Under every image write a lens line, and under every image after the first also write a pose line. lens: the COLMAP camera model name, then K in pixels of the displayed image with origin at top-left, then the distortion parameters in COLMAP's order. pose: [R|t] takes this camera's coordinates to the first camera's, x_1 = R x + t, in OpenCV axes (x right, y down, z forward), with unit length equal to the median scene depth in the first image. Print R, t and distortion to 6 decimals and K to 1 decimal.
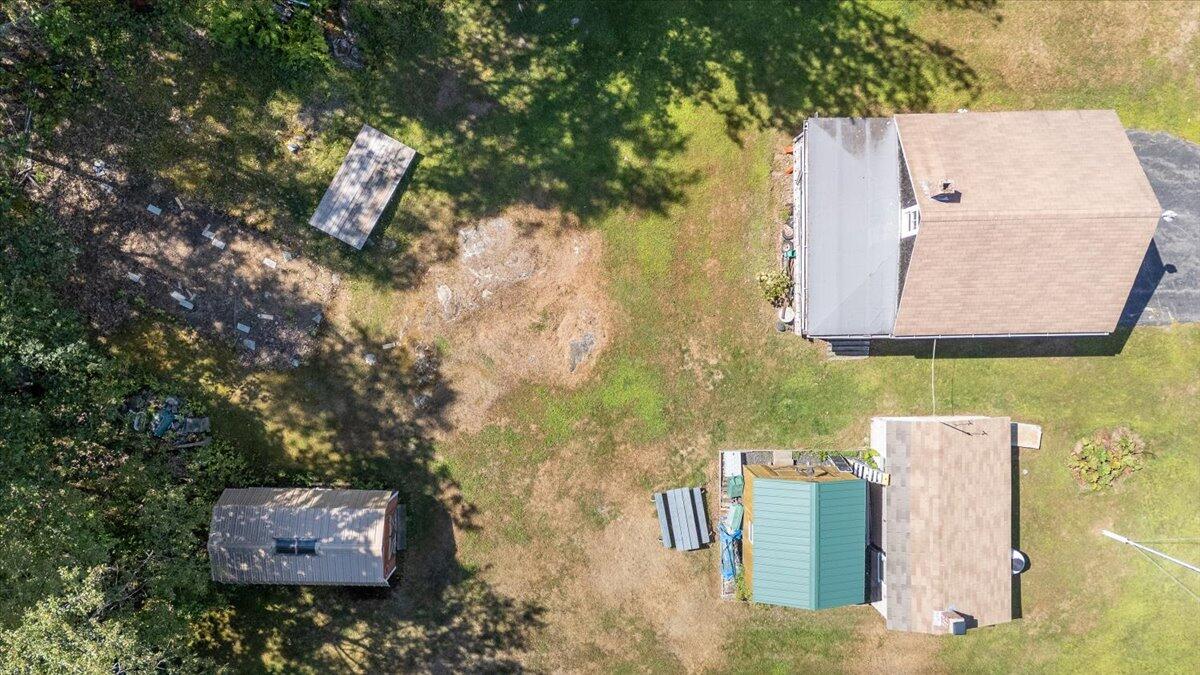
lens RADIAL K [[882.1, 0, 605.0], [0, 882.1, 340.6], [0, 0, 1]] dist [0.078218, -0.079234]
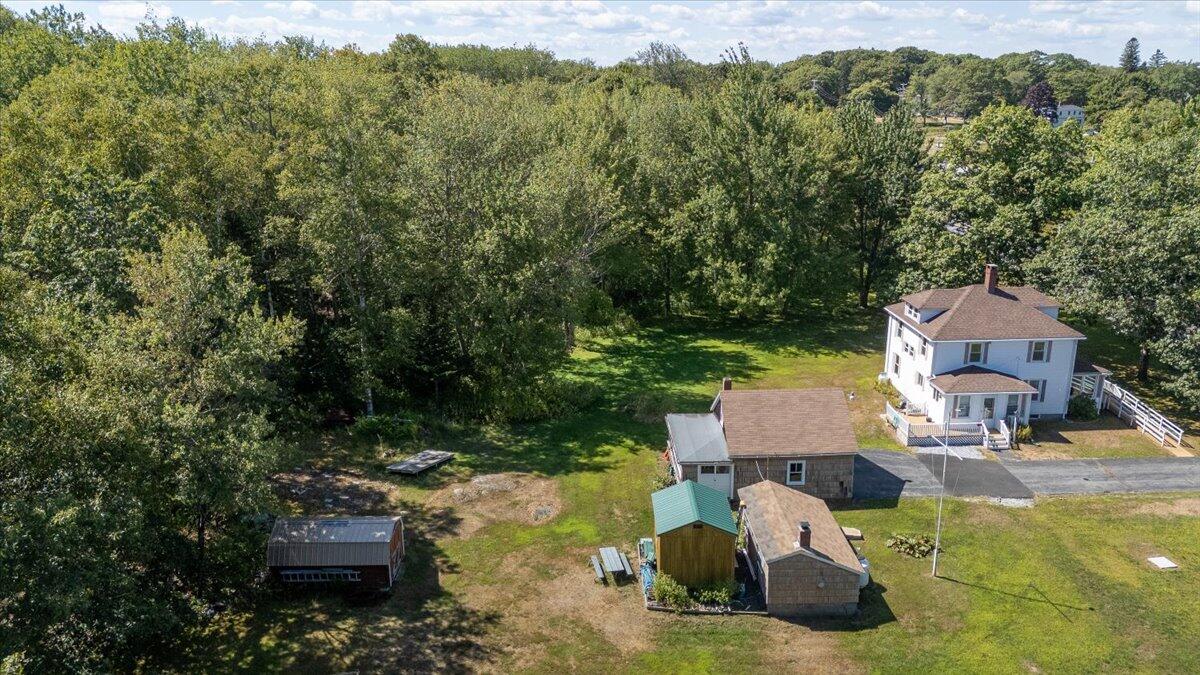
lens RADIAL K [[882.1, 0, 605.0], [0, 882.1, 340.6], [0, 0, 1]] dist [0.078218, -0.079234]
pose [[0.999493, -0.029537, 0.011865, 0.071138], [0.019000, 0.254569, -0.966868, 1.406552], [0.025538, 0.966603, 0.255001, 0.326867]]
